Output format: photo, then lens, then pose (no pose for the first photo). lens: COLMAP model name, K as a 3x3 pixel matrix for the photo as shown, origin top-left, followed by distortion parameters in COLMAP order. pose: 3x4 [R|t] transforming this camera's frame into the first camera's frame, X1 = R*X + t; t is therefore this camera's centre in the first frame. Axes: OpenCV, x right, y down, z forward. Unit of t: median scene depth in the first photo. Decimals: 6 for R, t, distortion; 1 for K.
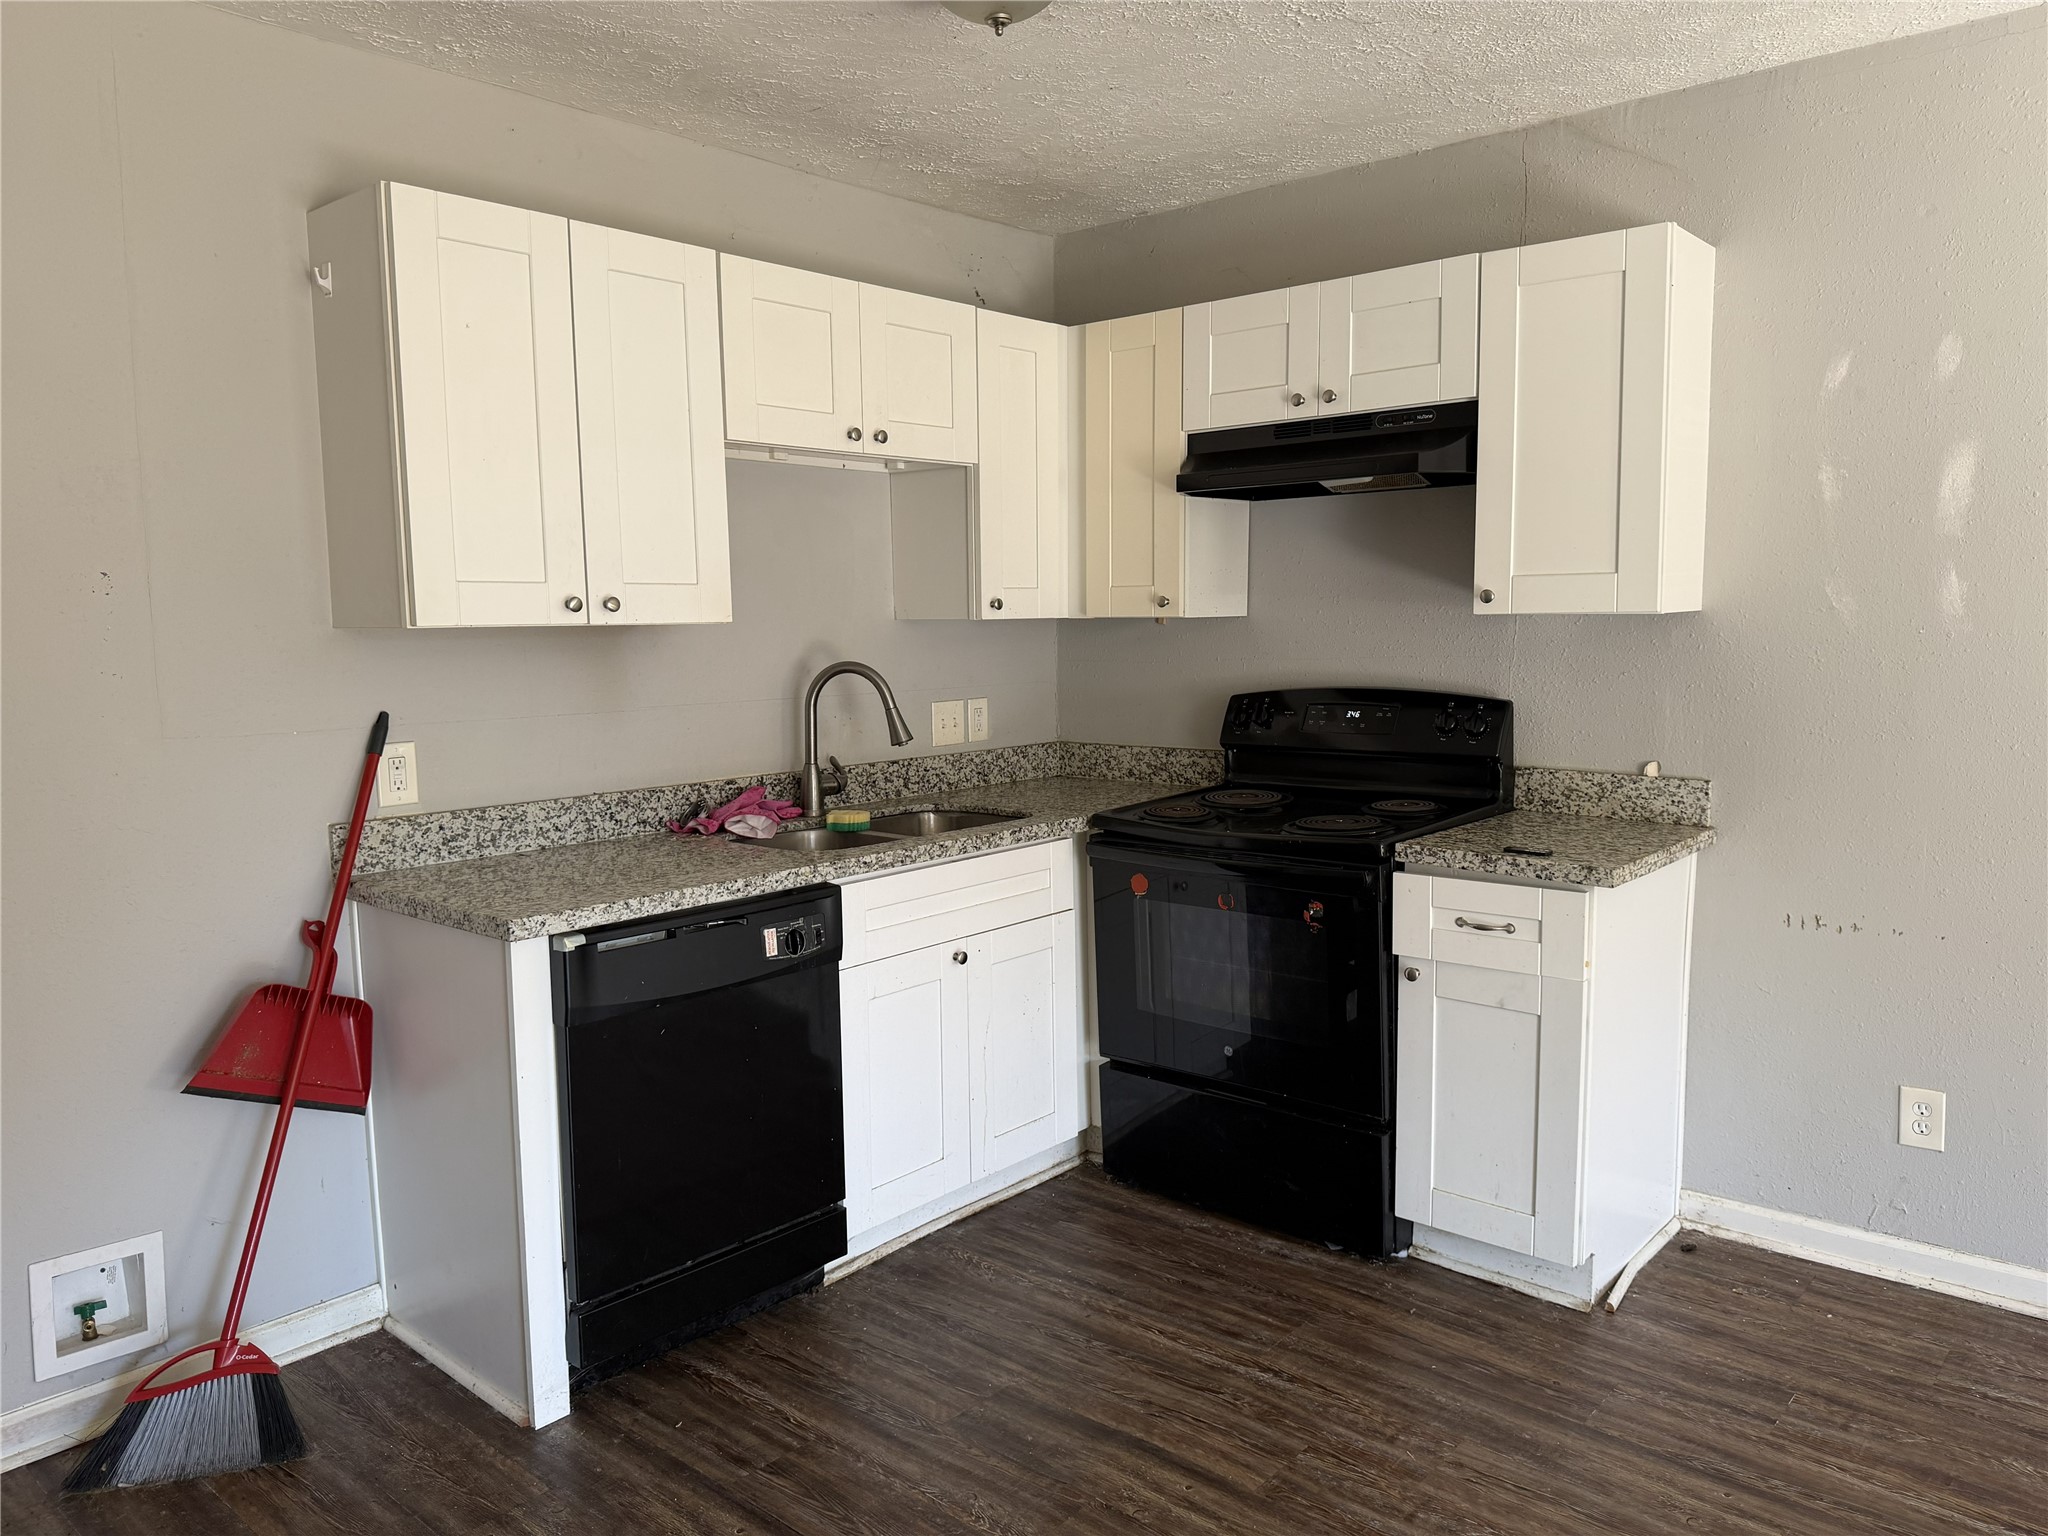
lens RADIAL K [[1446.6, 0, 1039.9], [0, 1446.6, 778.2], [0, 0, 1]] dist [0.034348, -0.045476]
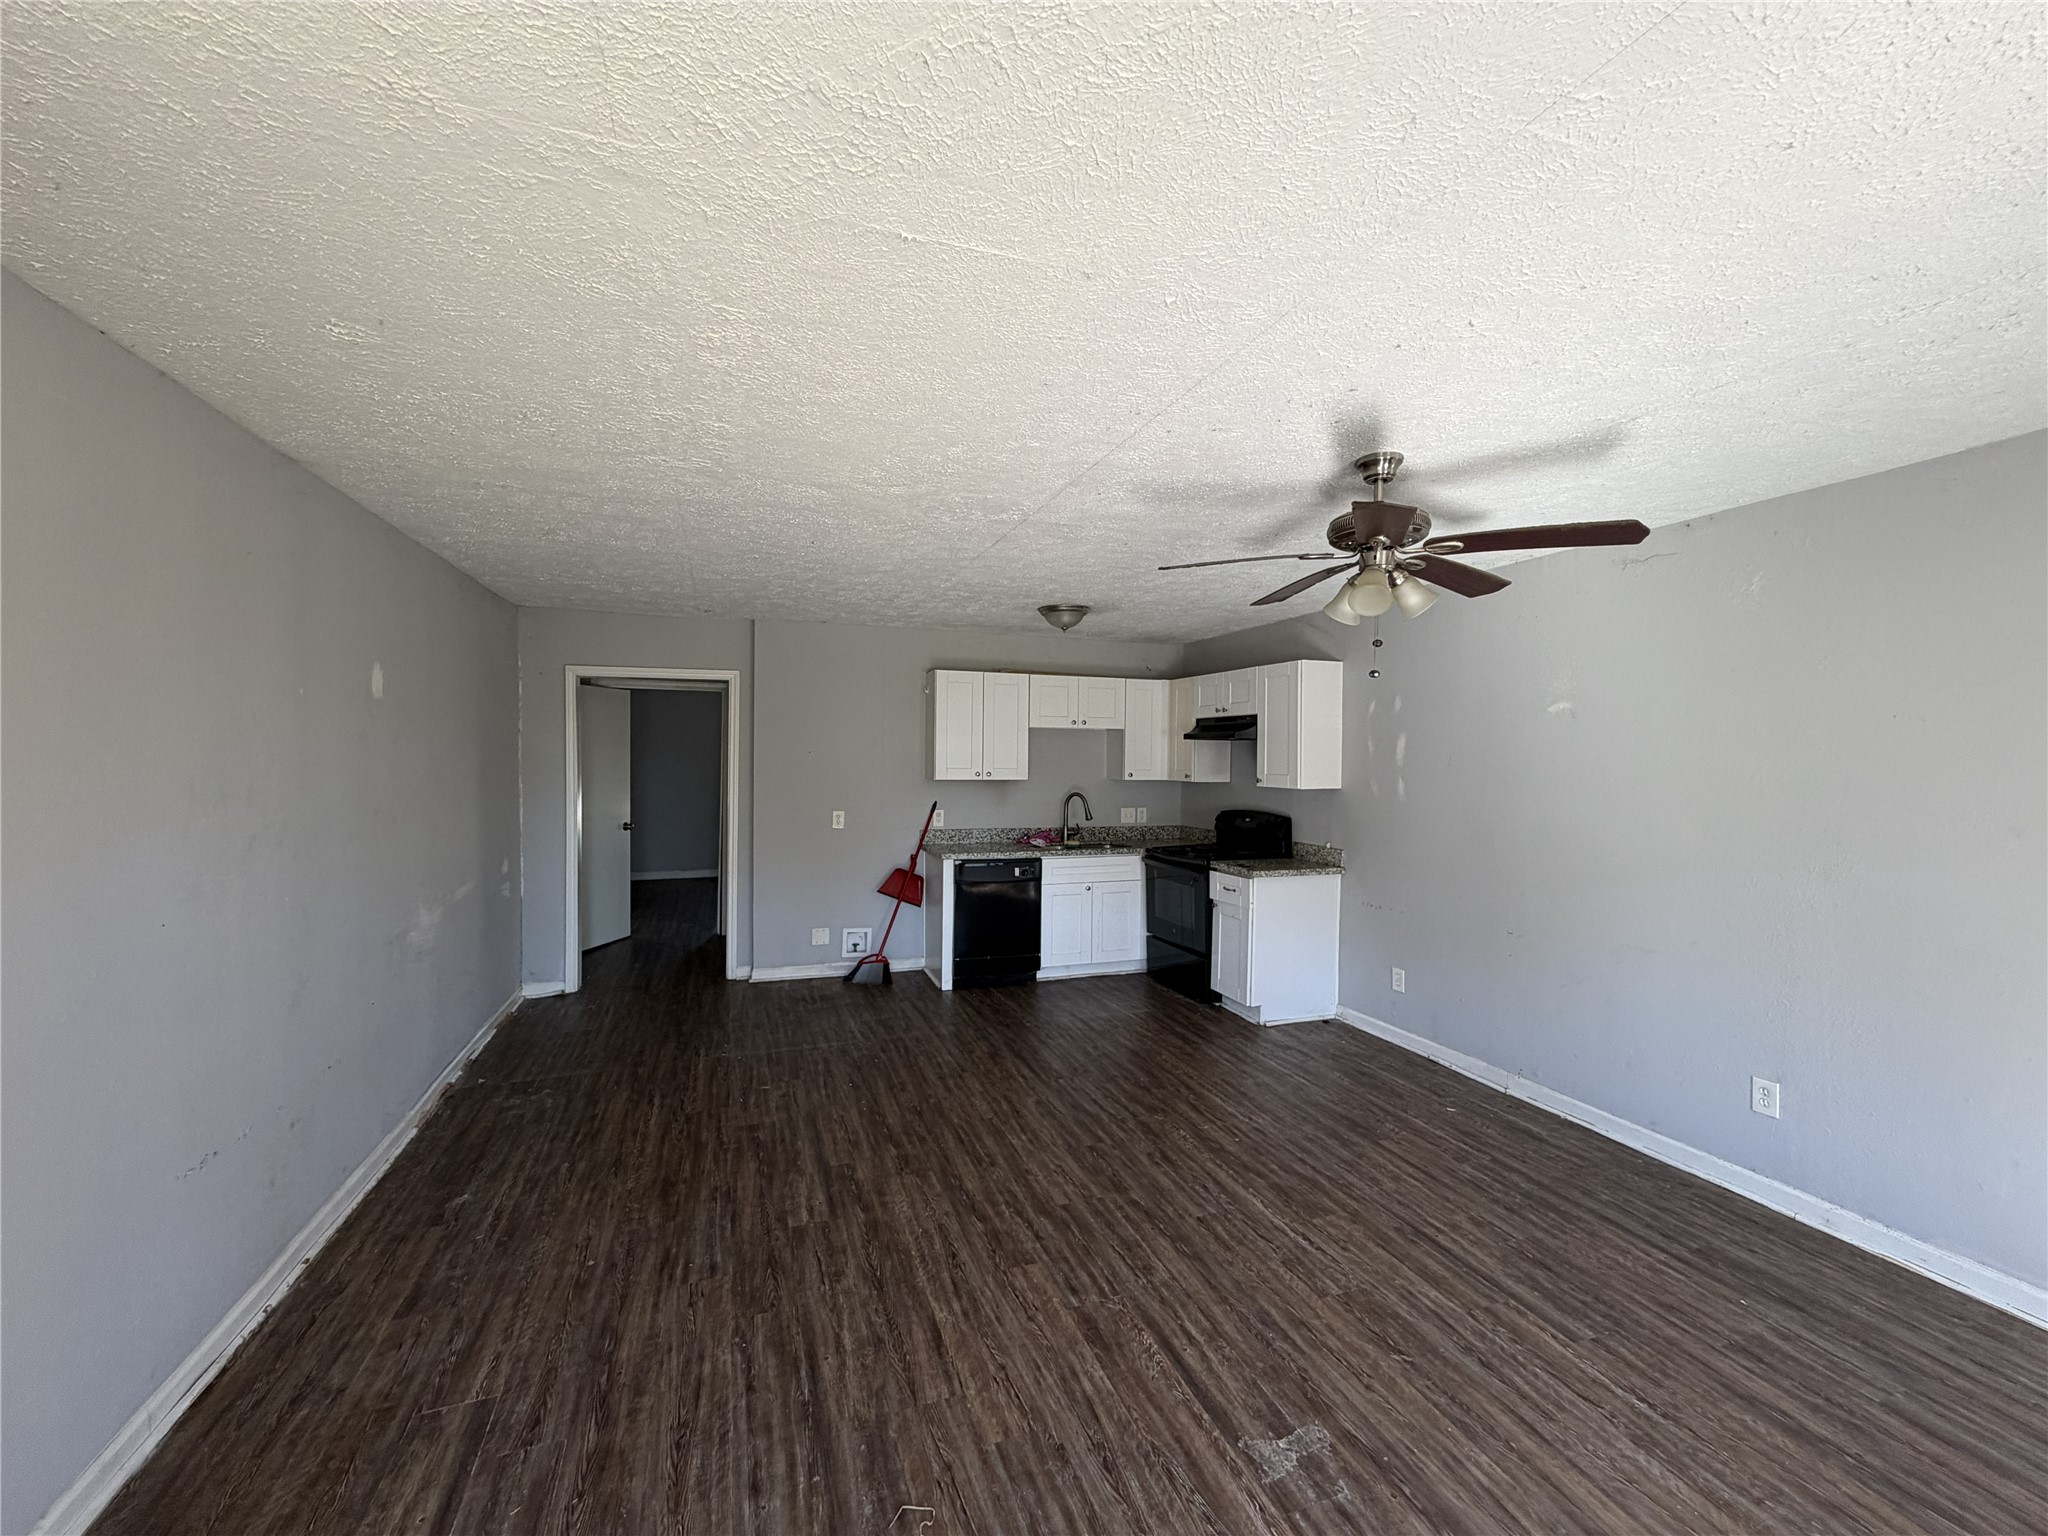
lens RADIAL K [[816.6, 0, 1010.7], [0, 816.6, 756.4], [0, 0, 1]] dist [-0.000813, 0.000538]
pose [[0.870594, 0.022261, -0.491498, 0.712237], [-0.079063, 0.992323, -0.095101, 0.023465], [0.485607, 0.121654, 0.865671, -0.705009]]
